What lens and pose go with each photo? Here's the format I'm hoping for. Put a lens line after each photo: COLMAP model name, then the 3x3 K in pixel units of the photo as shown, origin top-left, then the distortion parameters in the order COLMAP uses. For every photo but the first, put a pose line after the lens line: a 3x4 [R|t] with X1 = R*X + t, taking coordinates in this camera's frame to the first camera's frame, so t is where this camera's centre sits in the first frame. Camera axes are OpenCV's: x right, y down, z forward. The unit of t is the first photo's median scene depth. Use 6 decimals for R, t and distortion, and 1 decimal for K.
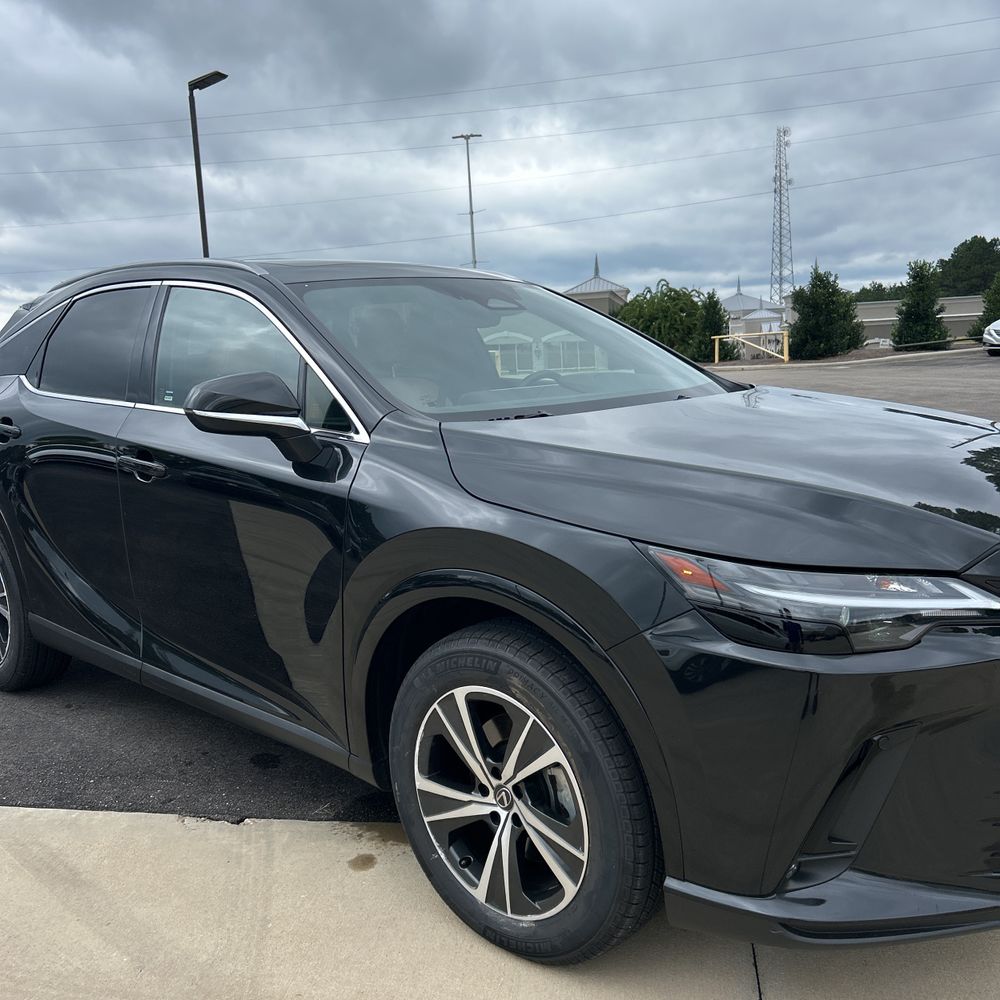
lens RADIAL K [[1015.9, 0, 489.7], [0, 1015.9, 478.5], [0, 0, 1]] dist [0.007582, 0.024058]
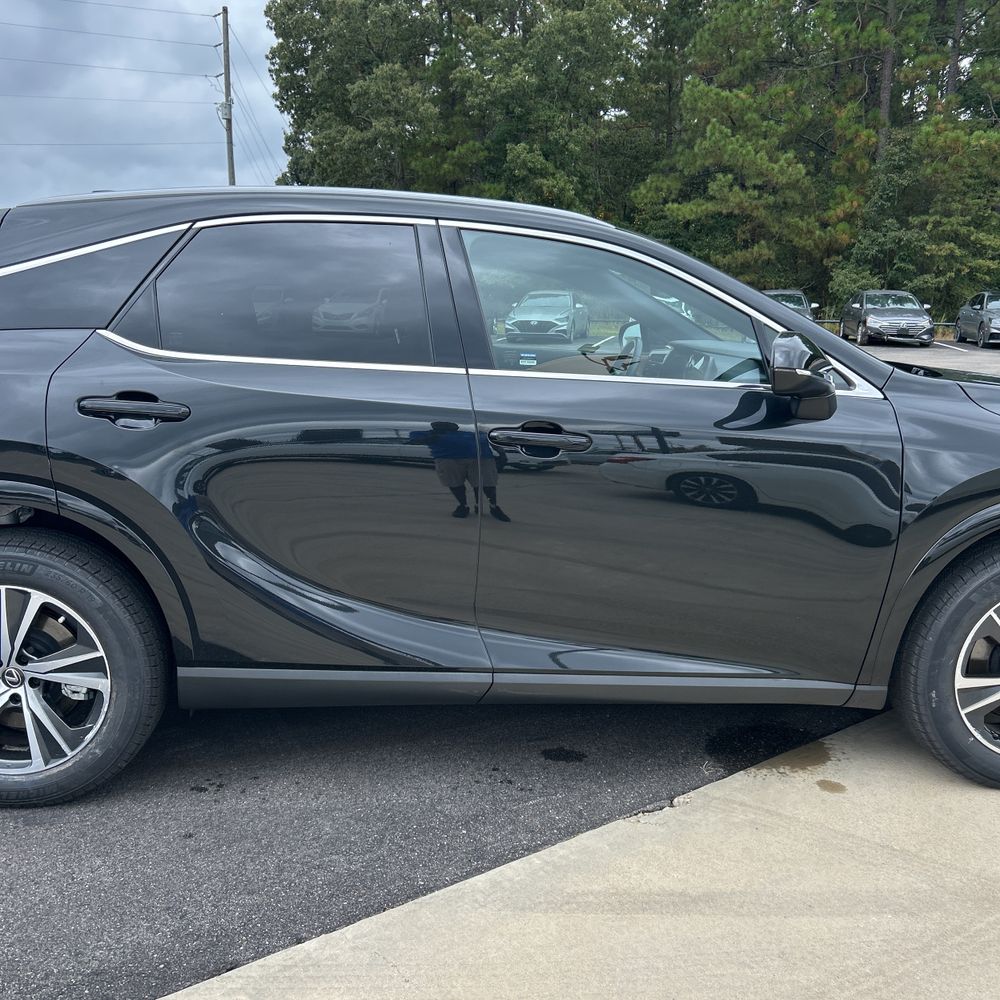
lens RADIAL K [[1015.9, 0, 489.7], [0, 1015.9, 478.5], [0, 0, 1]] dist [0.007582, 0.024058]
pose [[0.686160, -0.079793, 0.723061, -1.129152], [0.063727, 0.996738, 0.049520, -0.029380], [-0.724654, 0.012100, 0.689007, 0.502842]]
